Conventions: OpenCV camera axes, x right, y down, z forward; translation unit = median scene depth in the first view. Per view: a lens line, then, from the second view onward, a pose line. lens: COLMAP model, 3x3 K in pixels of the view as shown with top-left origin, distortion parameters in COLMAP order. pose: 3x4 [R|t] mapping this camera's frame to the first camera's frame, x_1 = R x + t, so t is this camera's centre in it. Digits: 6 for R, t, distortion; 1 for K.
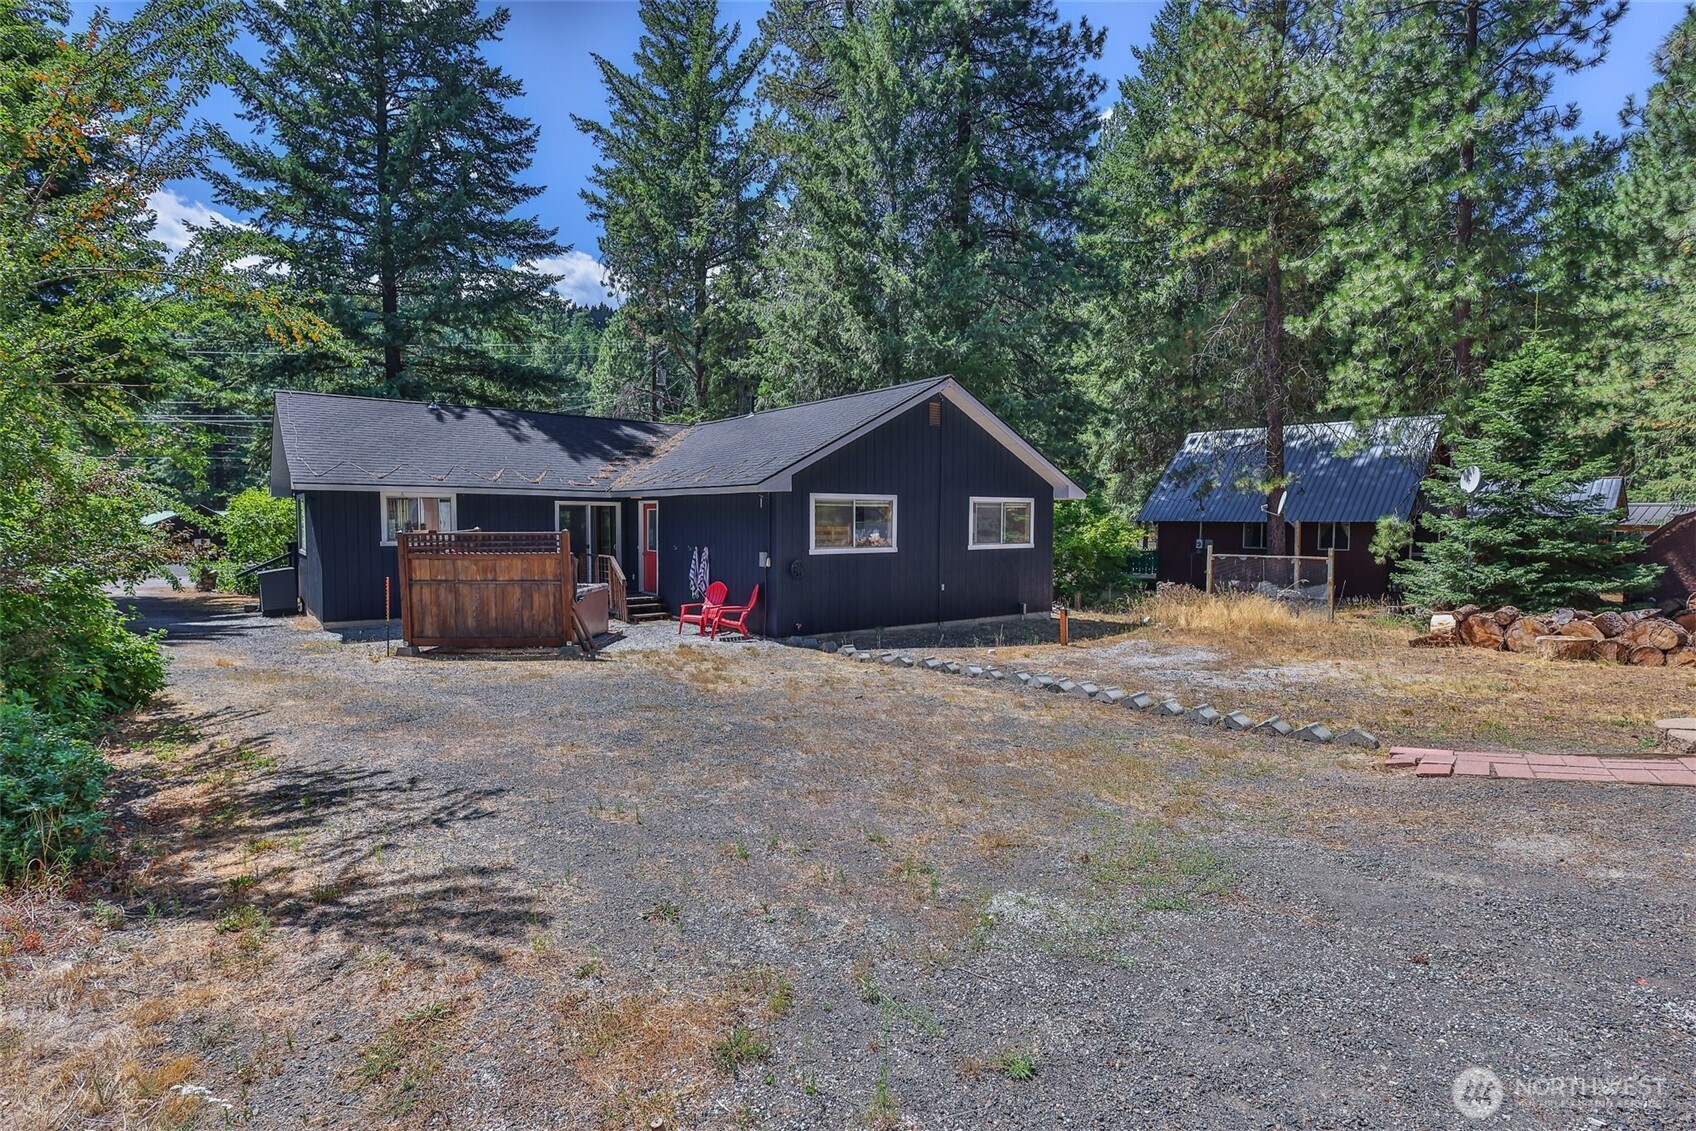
lens RADIAL K [[815.0, 0, 848.0], [0, 815.0, 563.0], [0, 0, 1]] dist [0.003093, -0.000152]
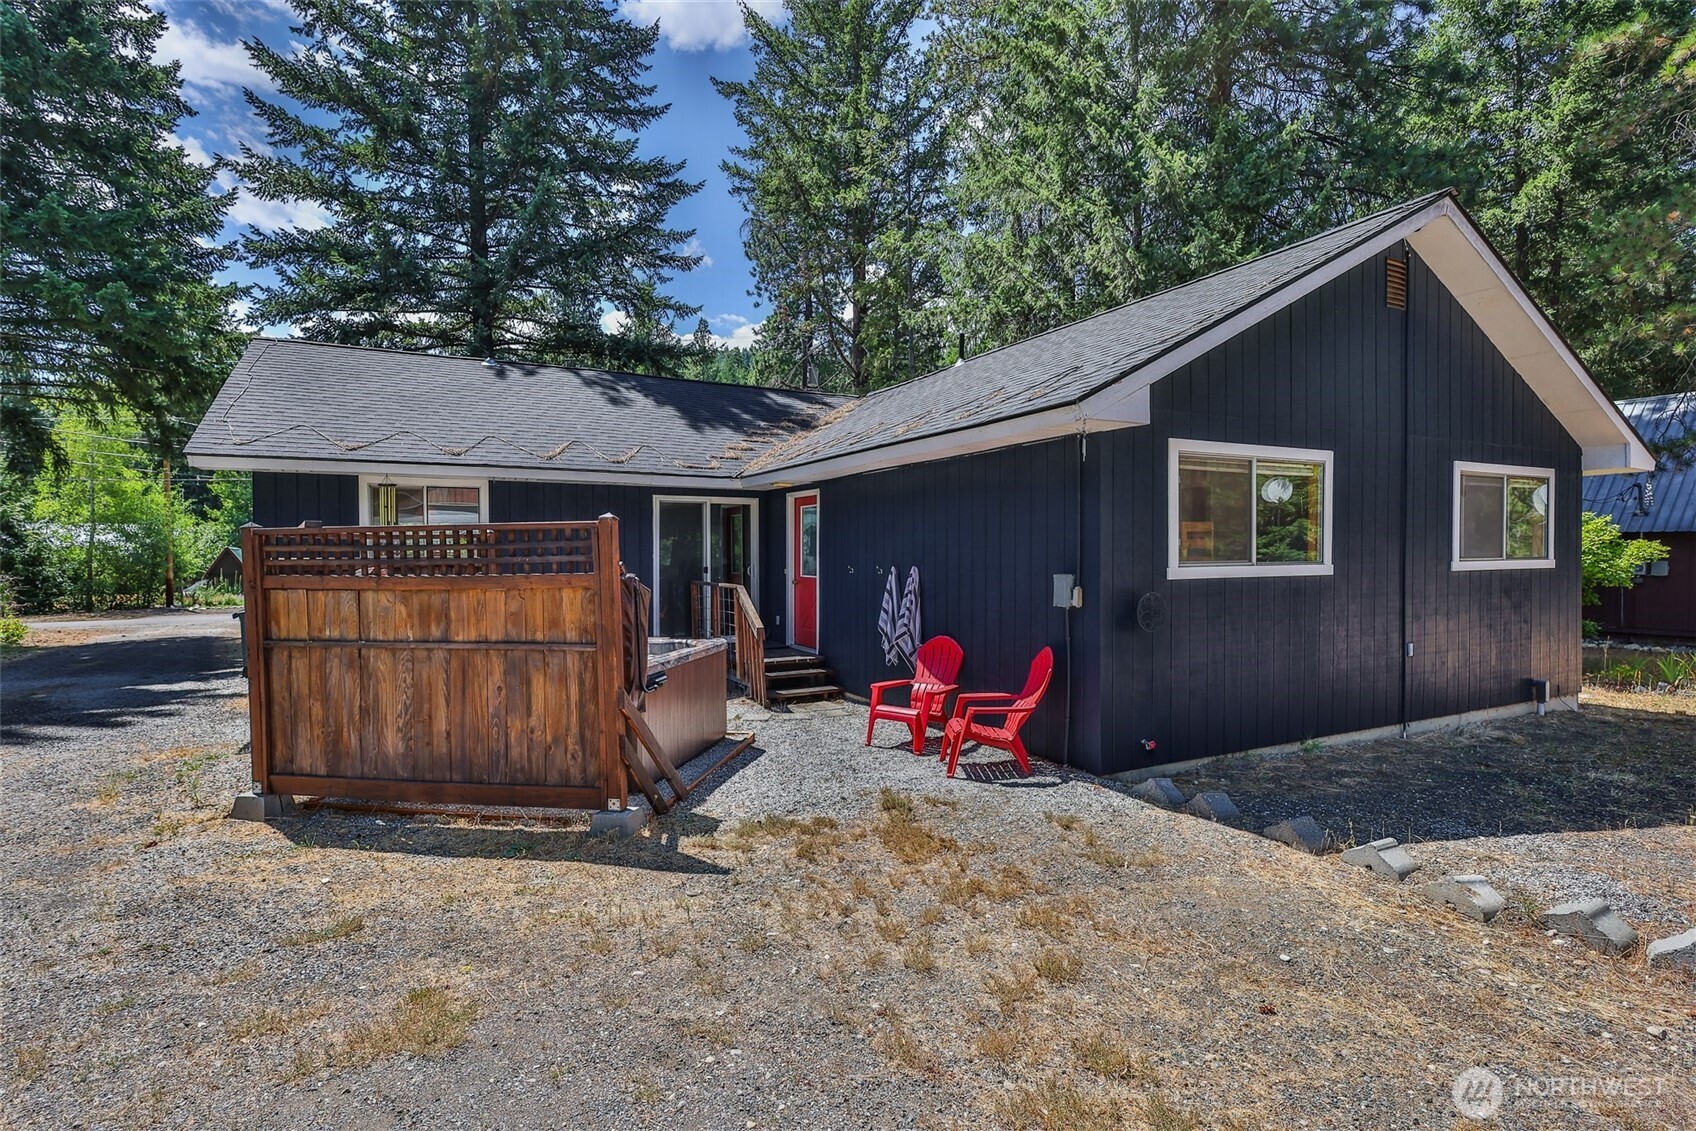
lens RADIAL K [[815.0, 0, 842.0], [0, 815.0, 567.2], [0, 0, 1]] dist [0.003093, -0.000152]
pose [[0.983315, -0.006204, -0.181803, -0.115448], [-0.000096, 0.999401, -0.034620, -0.001384], [0.181909, 0.034060, 0.982725, 0.448737]]
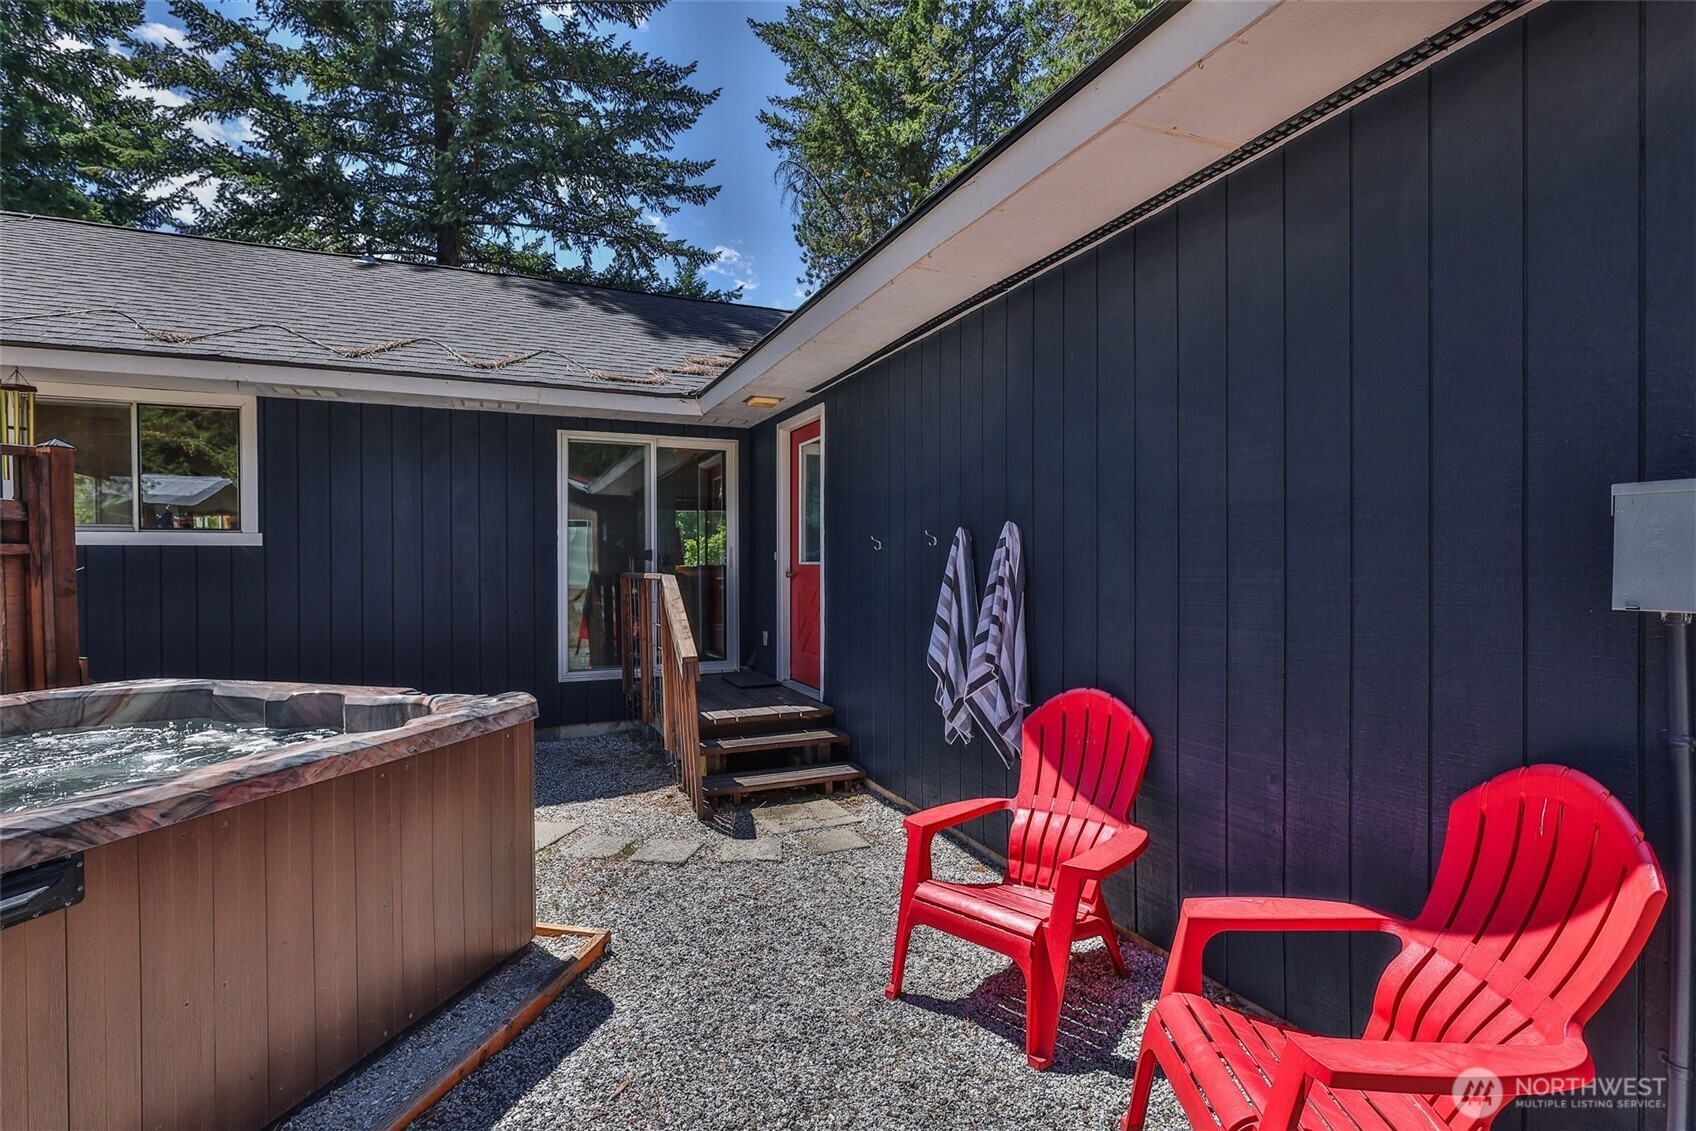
lens RADIAL K [[815.0, 0, 843.1], [0, 815.0, 570.3], [0, 0, 1]] dist [0.003093, -0.000152]
pose [[0.967039, -0.008976, -0.254469, -0.148703], [-0.002603, 0.998978, -0.045128, 0.003141], [0.254614, 0.044303, 0.966027, 0.712537]]
